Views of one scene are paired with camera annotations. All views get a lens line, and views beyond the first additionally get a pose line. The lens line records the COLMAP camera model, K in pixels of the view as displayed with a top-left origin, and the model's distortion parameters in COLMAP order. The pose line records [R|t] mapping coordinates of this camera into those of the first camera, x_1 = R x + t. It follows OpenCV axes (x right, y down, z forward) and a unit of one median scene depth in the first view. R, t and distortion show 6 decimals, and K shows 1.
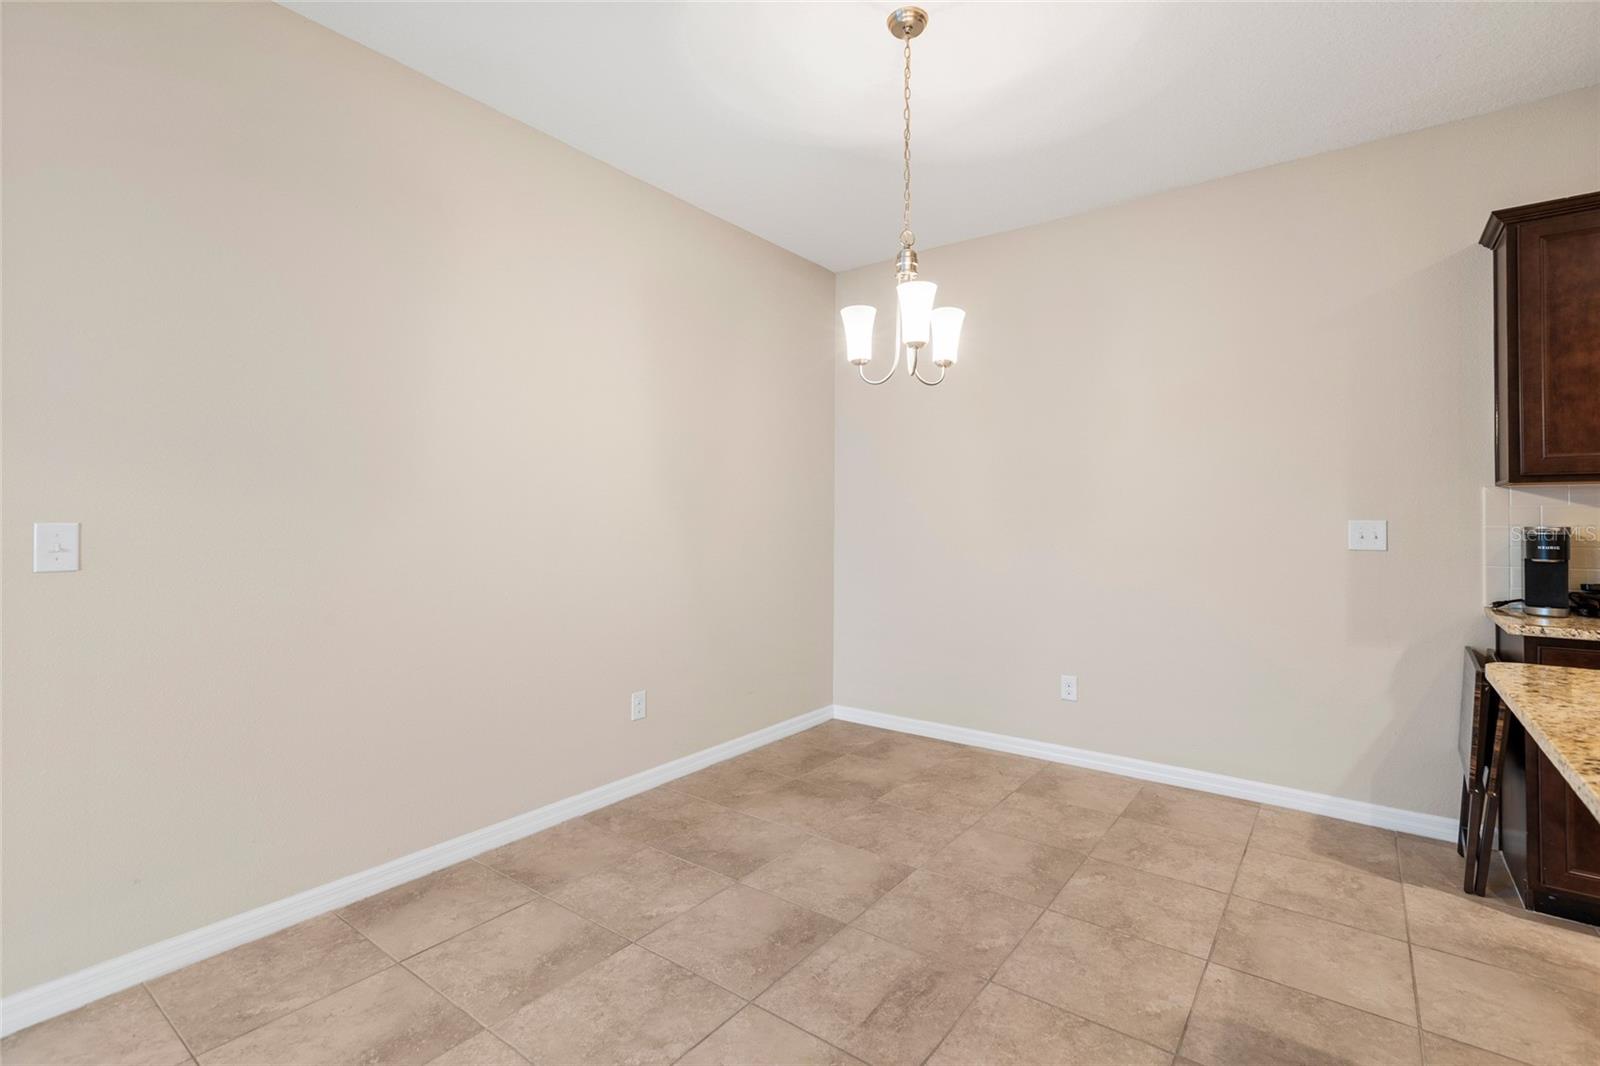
lens RADIAL K [[743.7, 0, 805.9], [0, 743.7, 529.6], [0, 0, 1]] dist [0.007740, -0.001982]
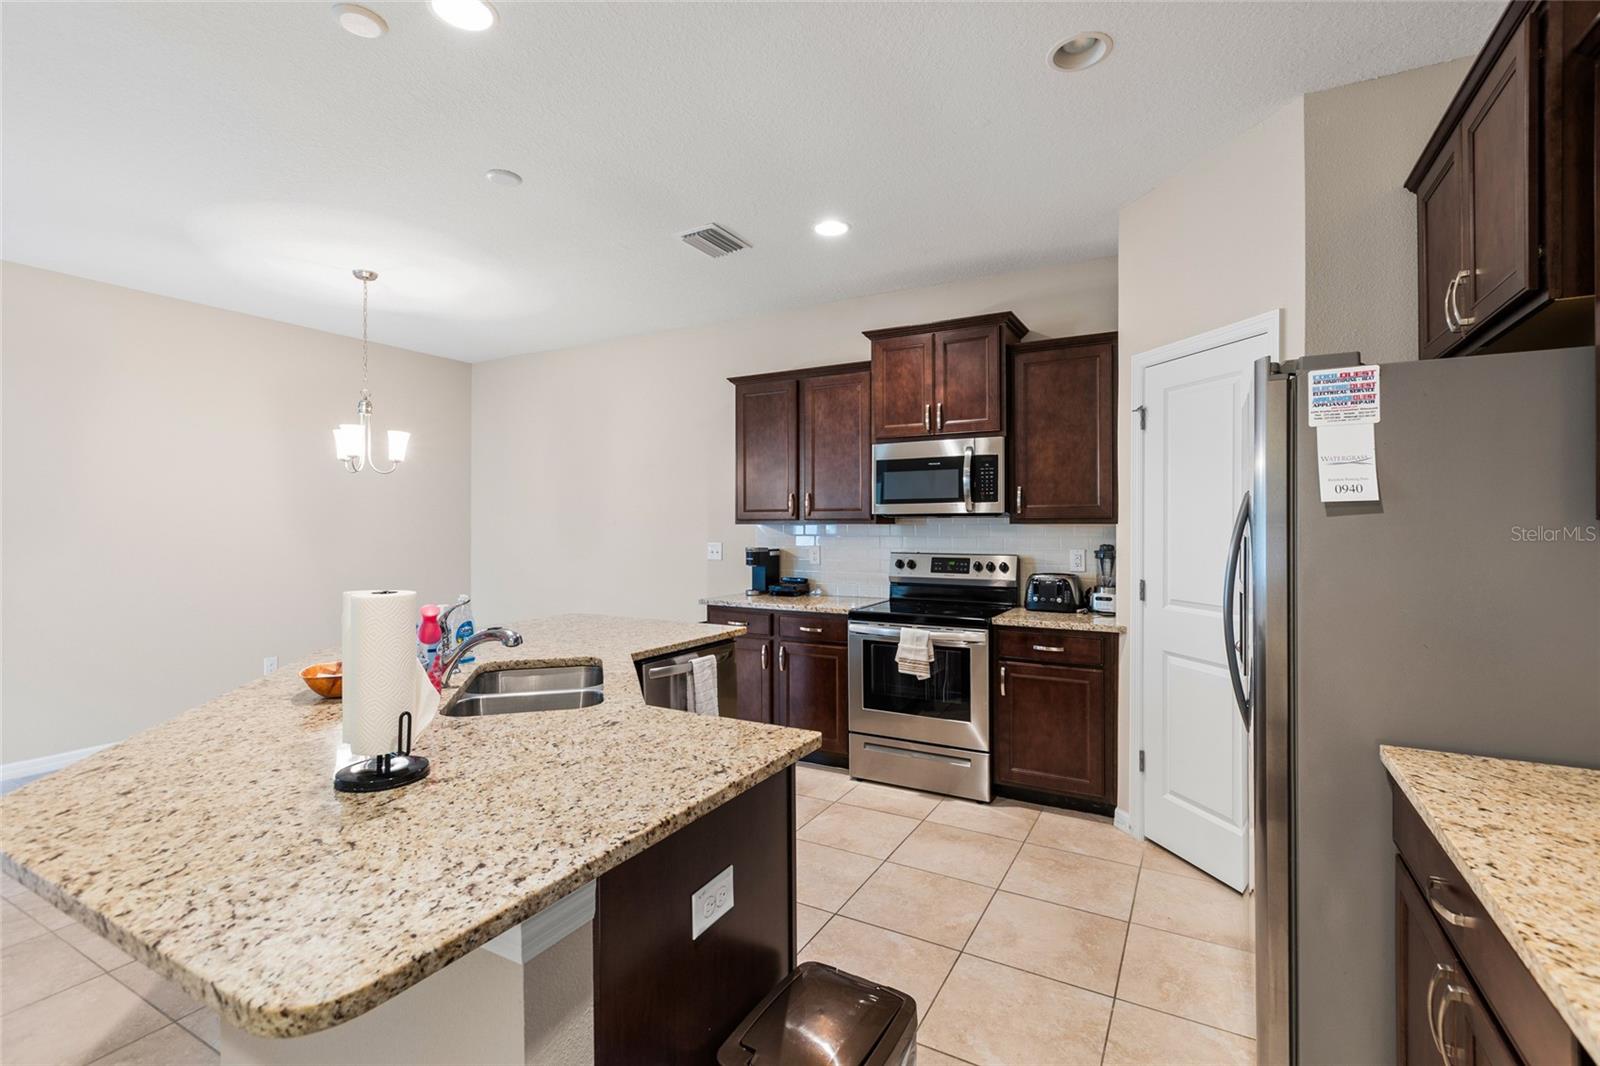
lens RADIAL K [[743.7, 0, 840.0], [0, 743.7, 521.1], [0, 0, 1]] dist [0.007740, -0.001982]
pose [[0.991971, -0.003022, 0.126428, 1.065323], [0.004814, 0.999892, -0.013876, -0.047657], [-0.126372, 0.014373, 0.991879, -0.968501]]
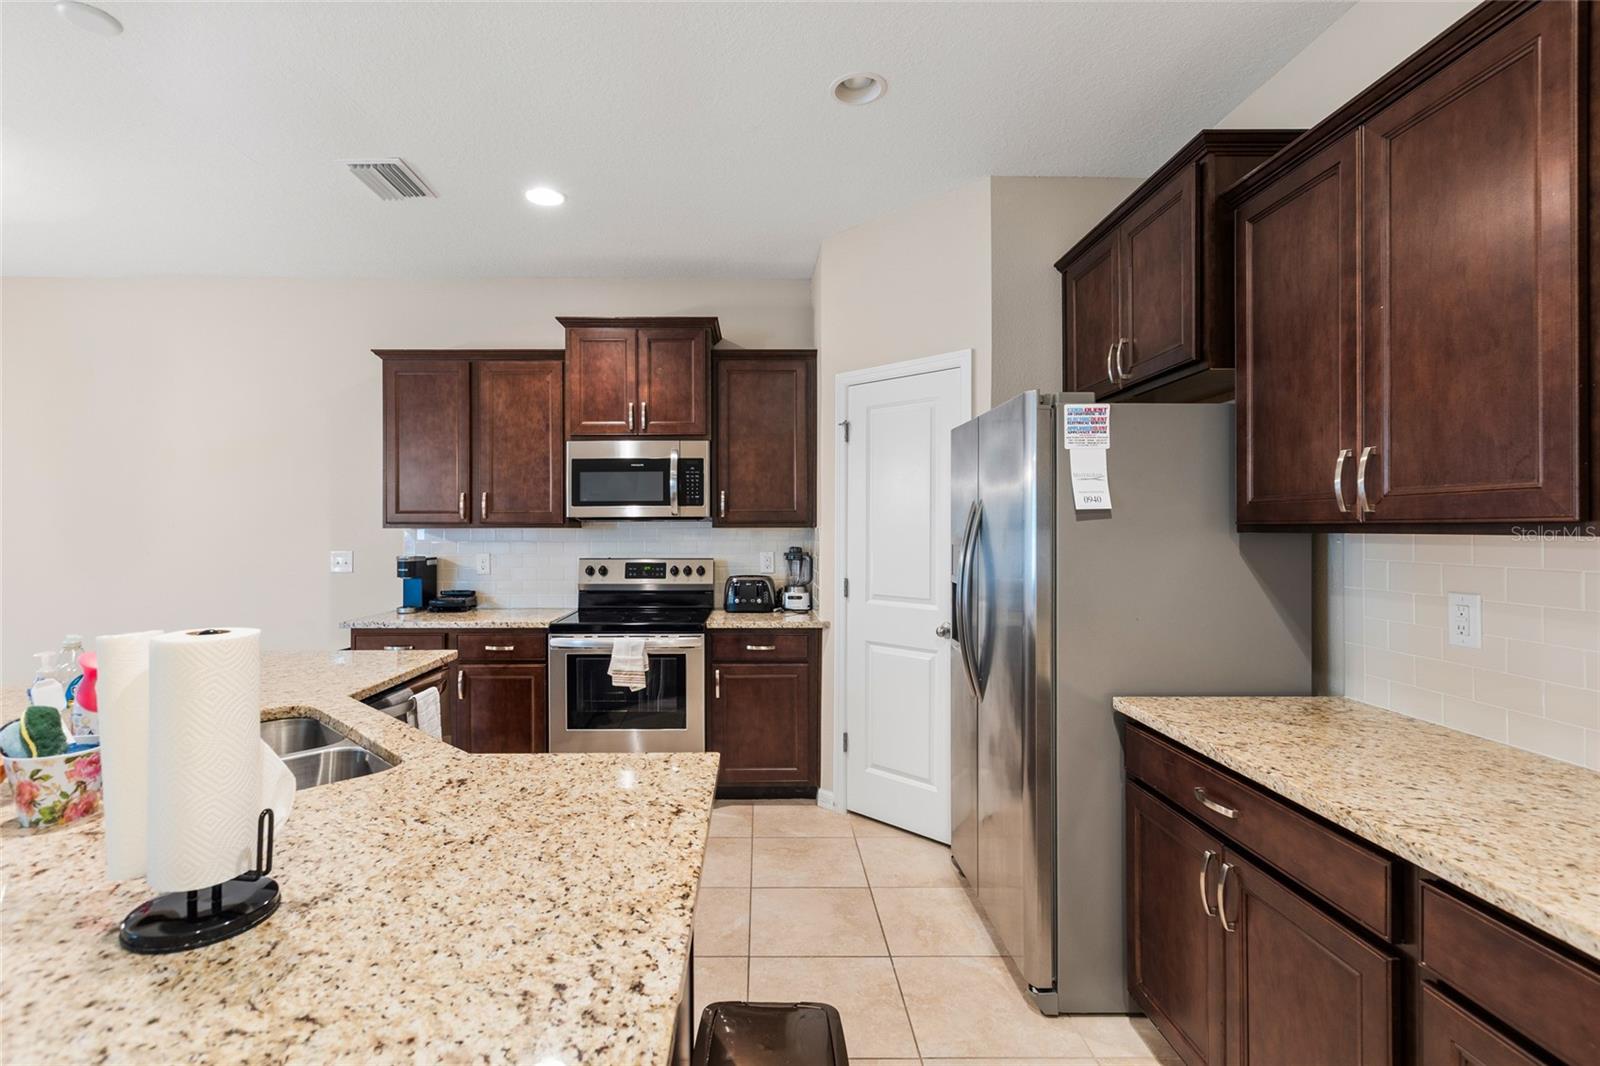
lens RADIAL K [[743.7, 0, 802.7], [0, 743.7, 526.6], [0, 0, 1]] dist [0.007740, -0.001982]
pose [[0.797589, -0.002853, 0.603195, 0.782040], [0.009867, 0.999917, -0.008318, -0.049088], [-0.603121, 0.012586, 0.797550, -0.820304]]
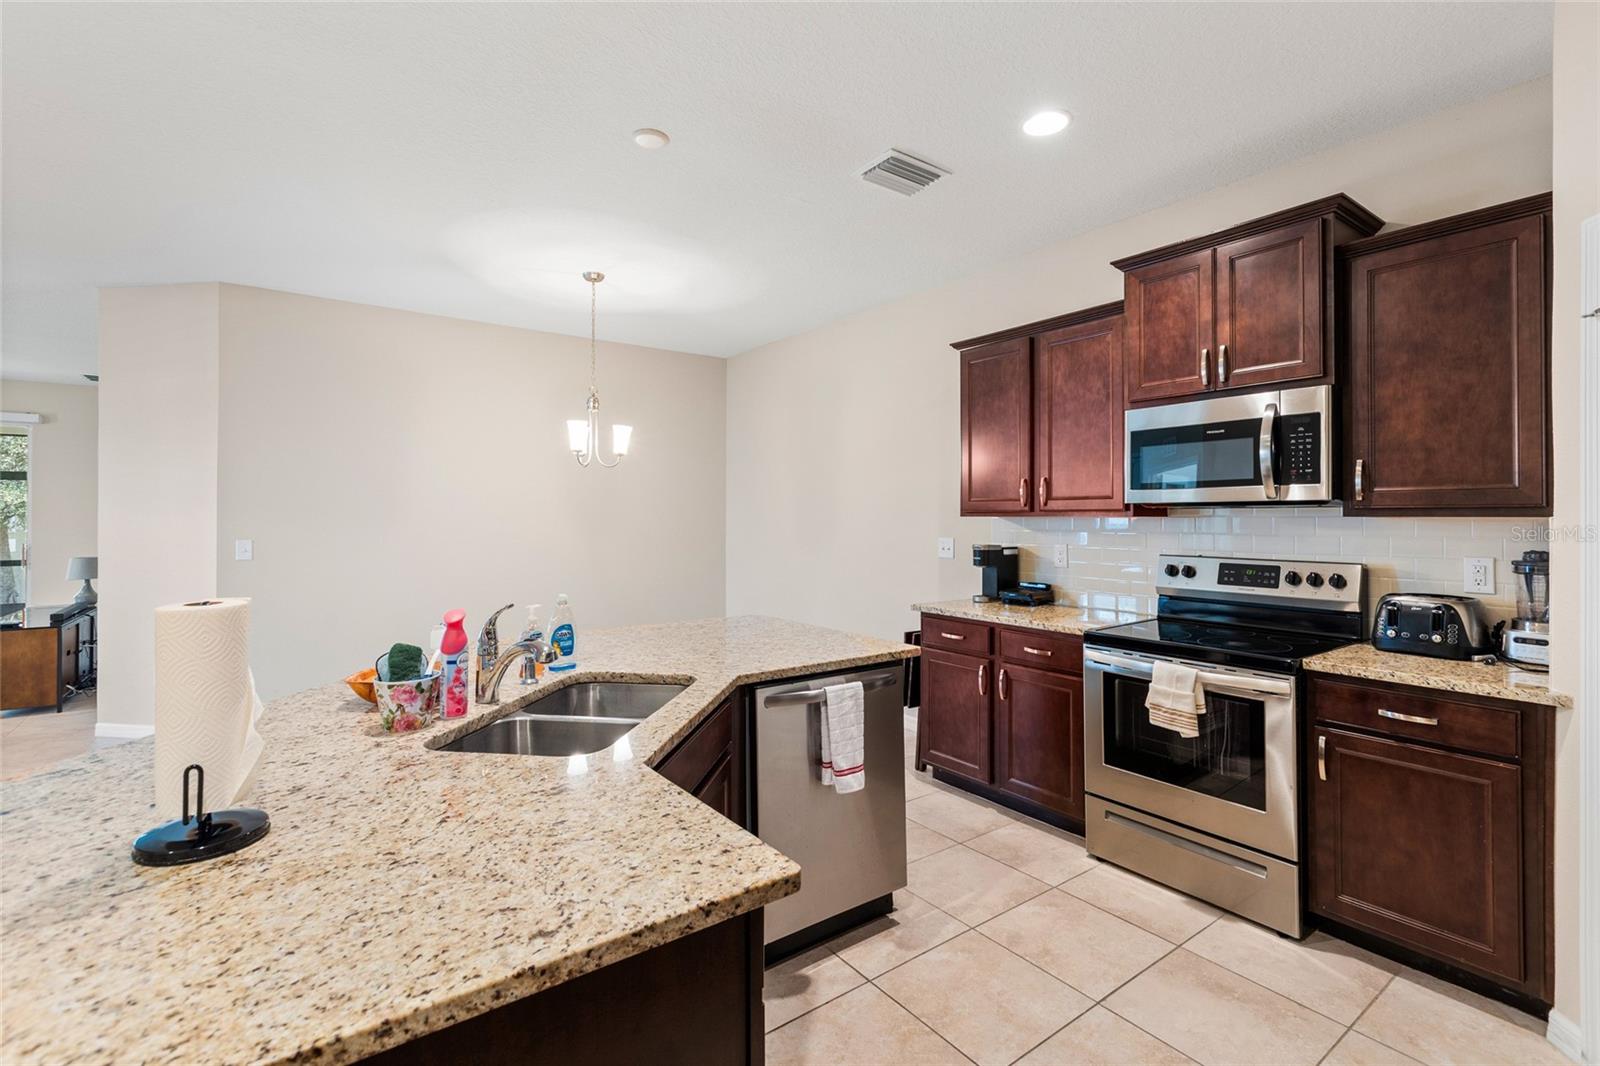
lens RADIAL K [[743.7, 0, 827.8], [0, 743.7, 509.7], [0, 0, 1]] dist [0.007740, -0.001982]
pose [[0.946246, -0.005195, -0.323408, 1.304035], [-0.001329, 0.999800, -0.019947, -0.050013], [0.323447, 0.019304, 0.946050, -0.633982]]
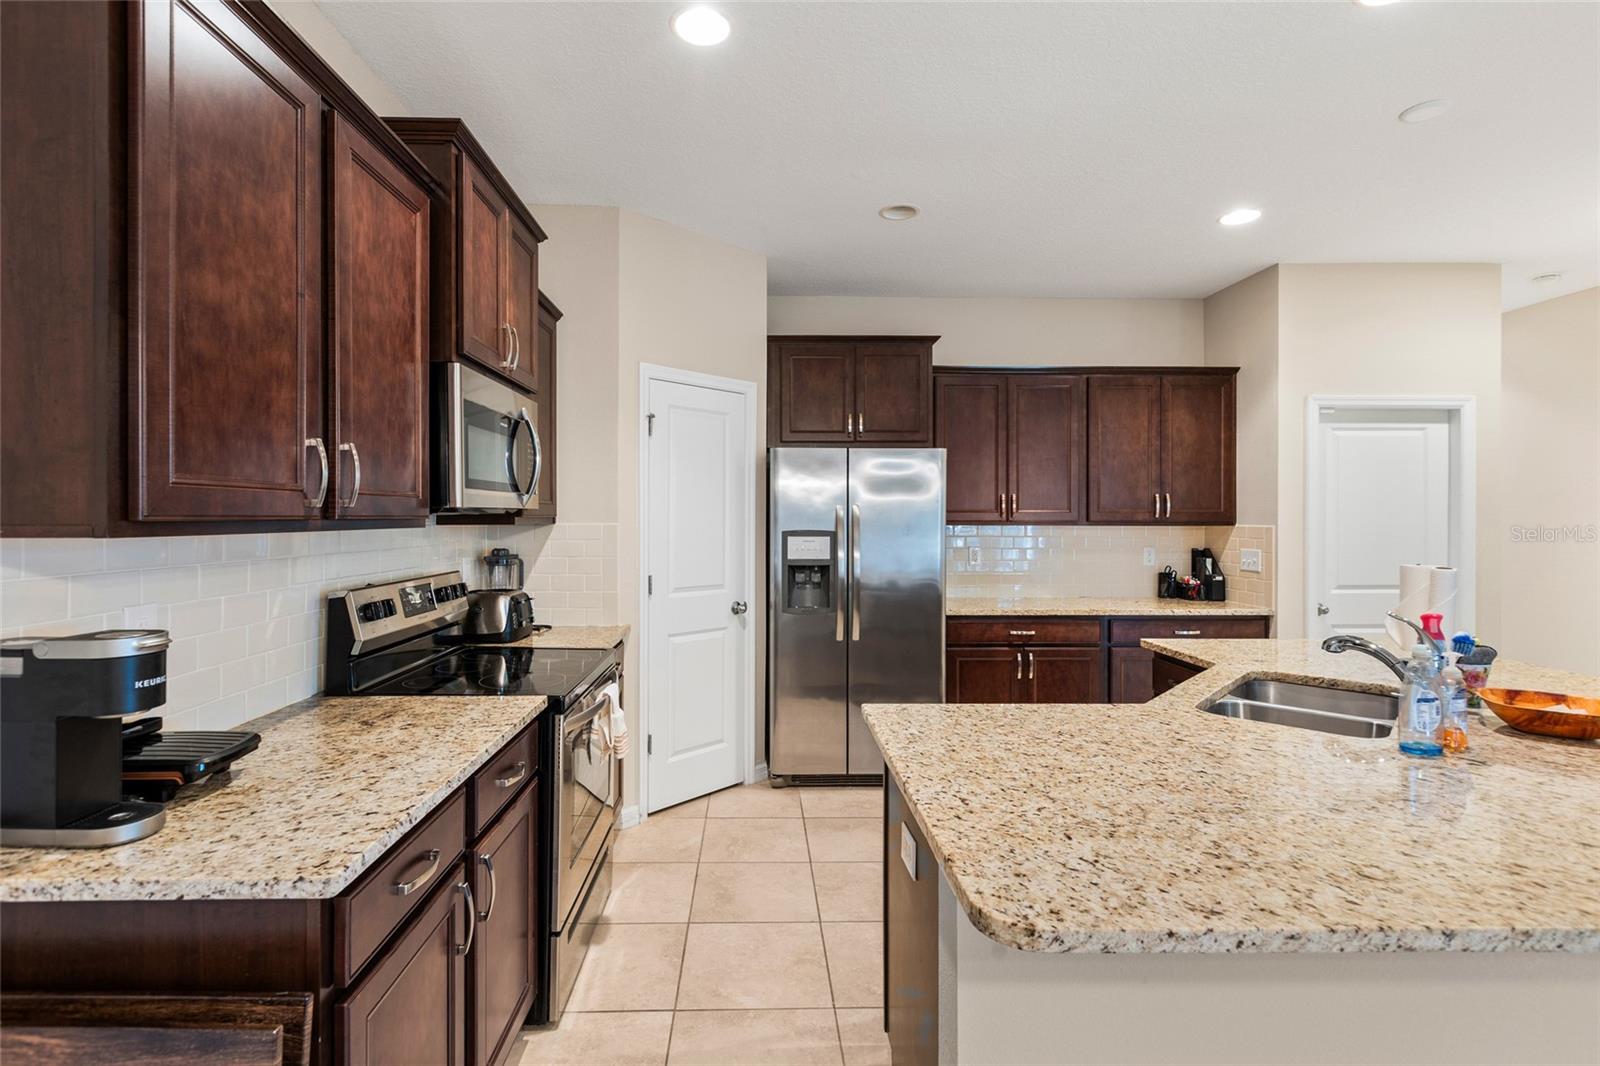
lens RADIAL K [[743.7, 0, 770.4], [0, 743.7, 516.0], [0, 0, 1]] dist [0.007740, -0.001982]
pose [[-0.619920, -0.004030, 0.784655, 0.452868], [0.004007, 0.999958, 0.008302, -0.086241], [-0.784655, 0.008291, -0.619877, 1.077625]]
